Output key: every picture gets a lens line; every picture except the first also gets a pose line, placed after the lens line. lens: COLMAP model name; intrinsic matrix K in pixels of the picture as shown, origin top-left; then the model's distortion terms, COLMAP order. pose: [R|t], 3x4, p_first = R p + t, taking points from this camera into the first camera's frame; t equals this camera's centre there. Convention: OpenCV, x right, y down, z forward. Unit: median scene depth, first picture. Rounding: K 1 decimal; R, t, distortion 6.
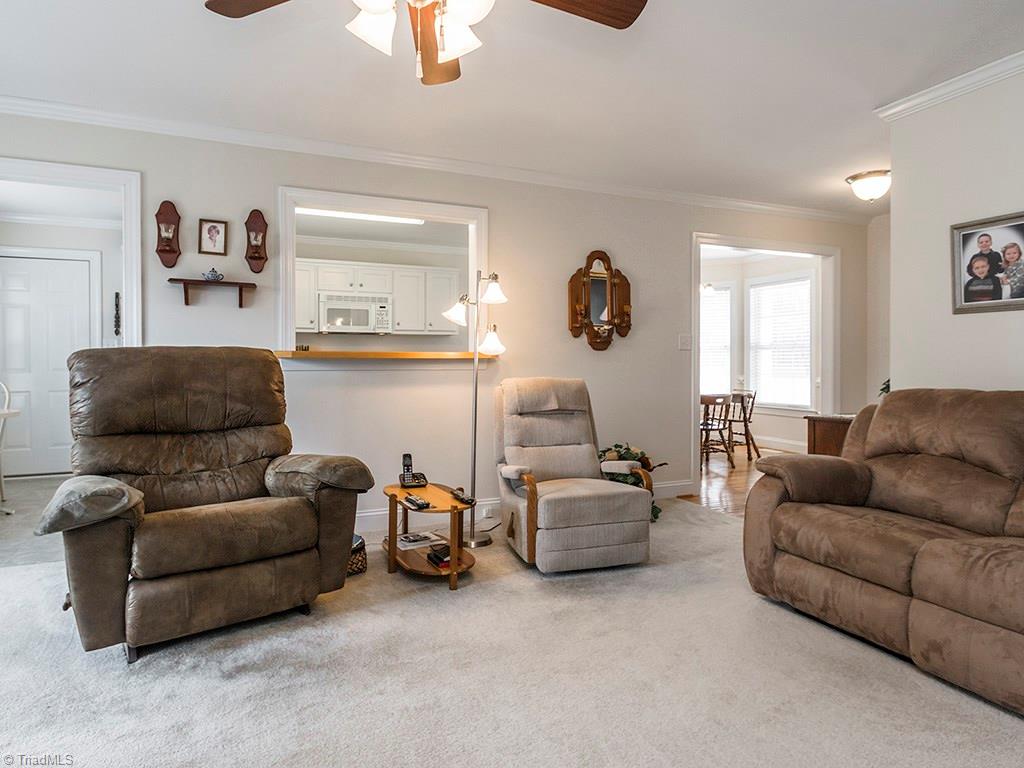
lens RADIAL K [[616.2, 0, 553.6], [0, 616.2, 364.6], [0, 0, 1]] dist [0.007116, 0.007100]
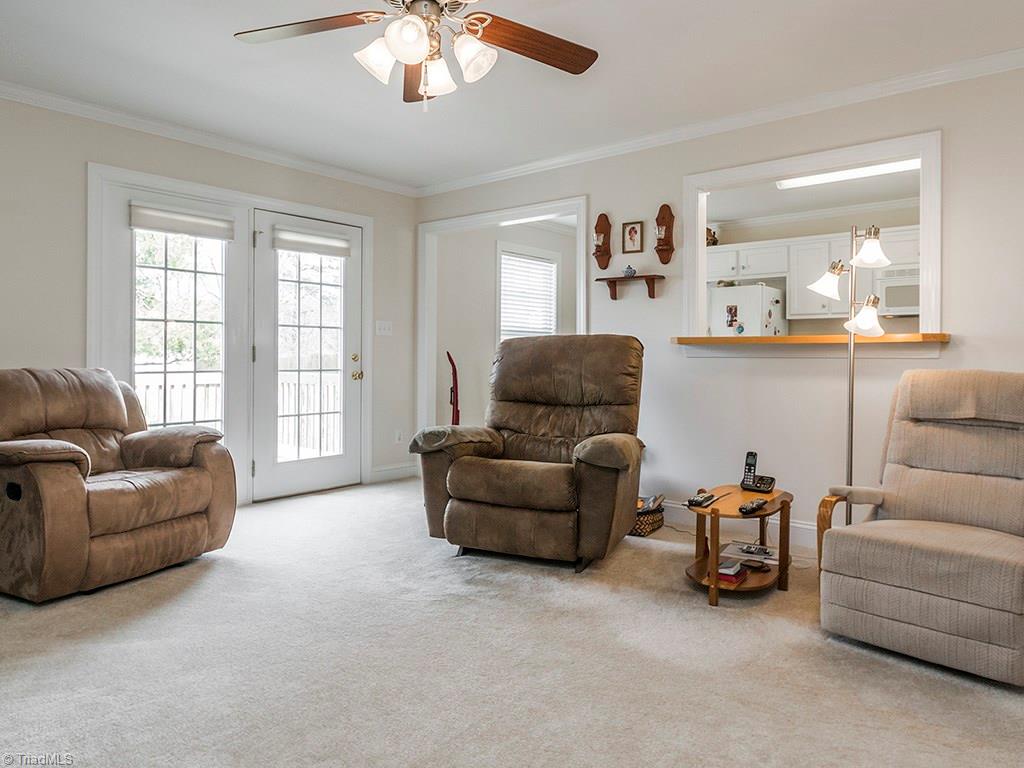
lens RADIAL K [[697.8, 0, 486.0], [0, 697.8, 355.8], [0, 0, 1]] dist [0.010592, 0.008242]
pose [[0.411727, 0.000852, -0.911307, 0.582979], [-0.009310, 0.999951, -0.003272, 0.017406], [0.911260, 0.009831, 0.411715, 0.284305]]
